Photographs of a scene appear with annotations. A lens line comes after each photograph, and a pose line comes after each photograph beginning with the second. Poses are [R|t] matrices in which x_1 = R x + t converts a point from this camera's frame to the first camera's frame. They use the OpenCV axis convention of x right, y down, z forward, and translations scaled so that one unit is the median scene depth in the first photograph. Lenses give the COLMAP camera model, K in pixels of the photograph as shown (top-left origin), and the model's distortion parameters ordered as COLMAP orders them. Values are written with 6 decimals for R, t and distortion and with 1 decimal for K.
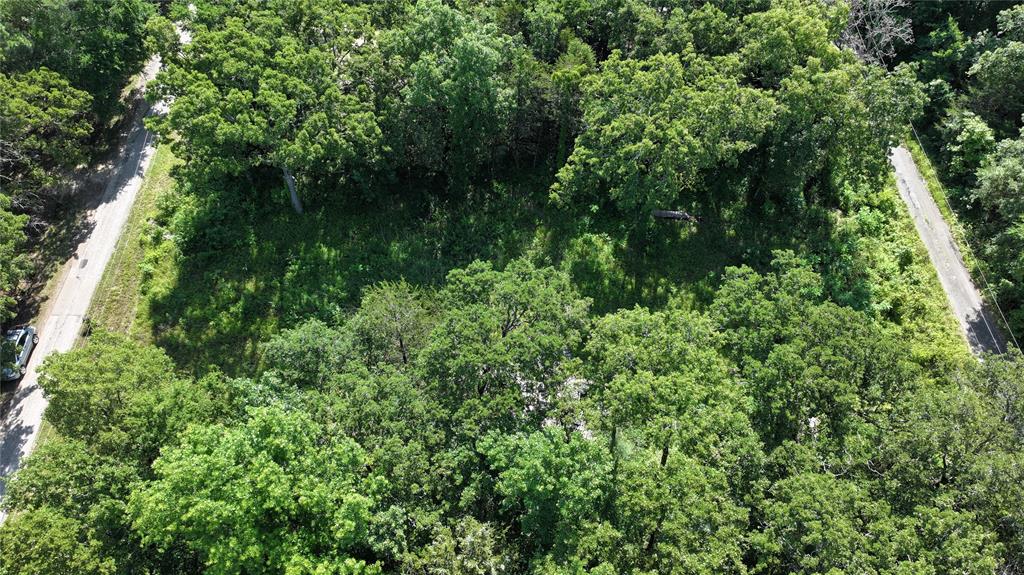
lens RADIAL K [[713.6, 0, 511.8], [0, 713.6, 278.0], [0, 0, 1]] dist [0.002511, 0.011638]
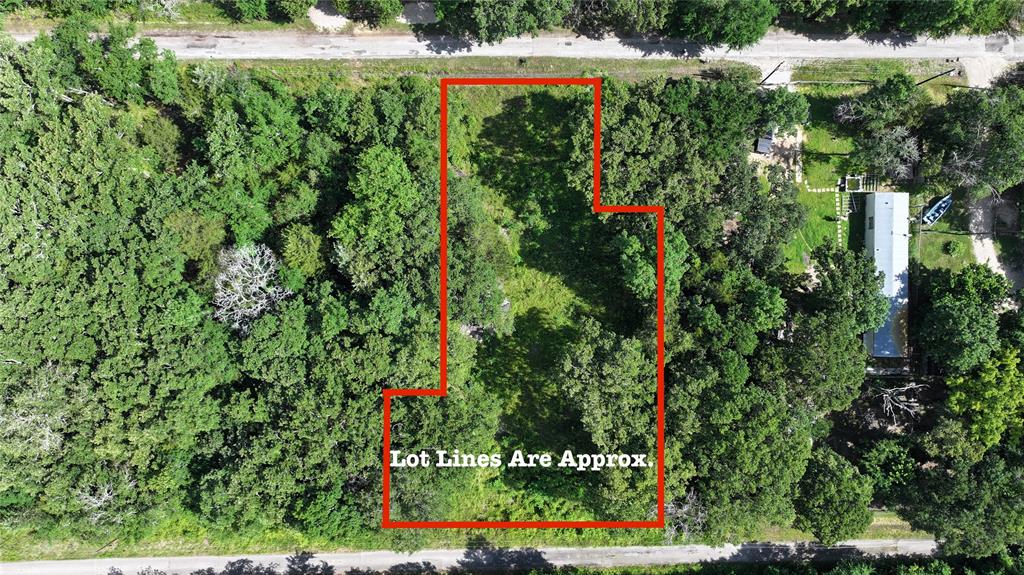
lens RADIAL K [[713.6, 0, 517.9], [0, 713.6, 281.2], [0, 0, 1]] dist [0.002511, 0.011638]
pose [[-0.016709, 0.999849, 0.004762, -0.032589], [-0.813975, -0.016369, 0.580670, -0.888771], [0.580660, 0.005826, 0.814125, -0.452193]]
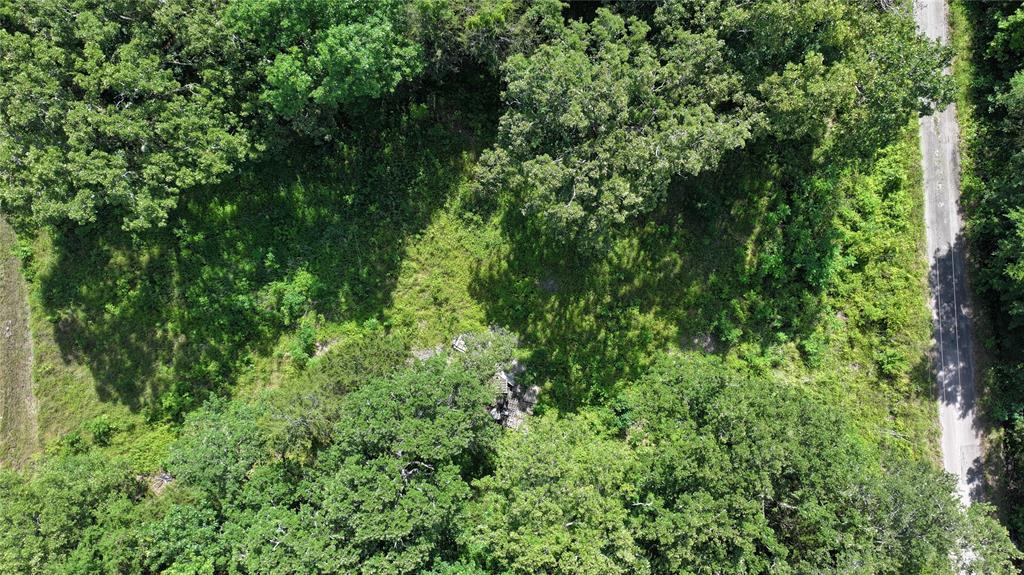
lens RADIAL K [[713.6, 0, 511.5], [0, 713.6, 281.2], [0, 0, 1]] dist [0.002511, 0.011638]
pose [[0.999785, -0.020608, -0.002146, 0.090574], [0.018208, 0.824420, 0.565685, -0.443427], [-0.009889, -0.565603, 0.824619, 0.225312]]
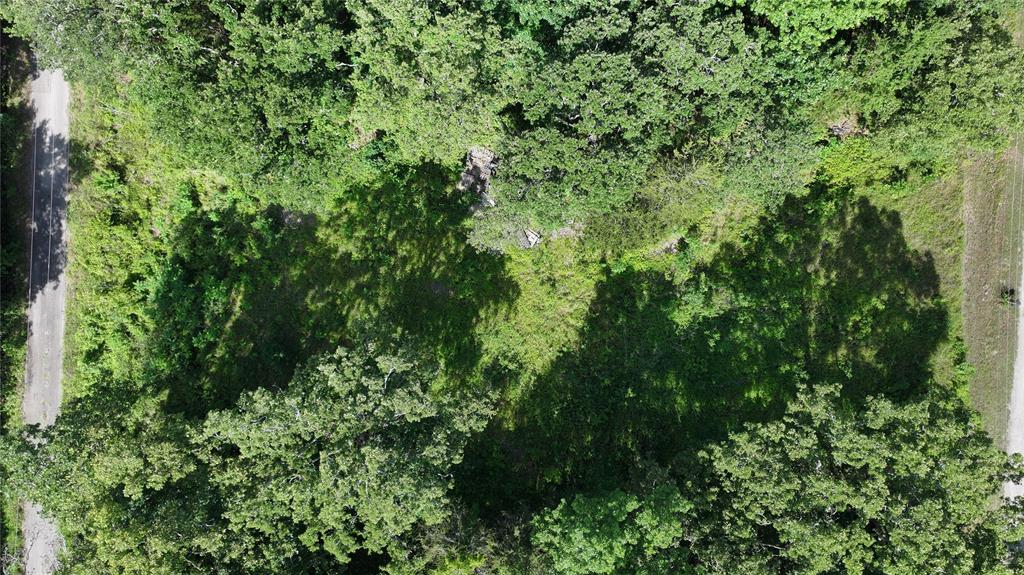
lens RADIAL K [[713.6, 0, 519.2], [0, 713.6, 283.7], [0, 0, 1]] dist [0.002511, 0.011638]
pose [[-0.997536, -0.068758, 0.013941, 0.025596], [0.064332, -0.817193, 0.572763, -0.433580], [-0.027990, 0.572248, 0.819603, 0.220659]]
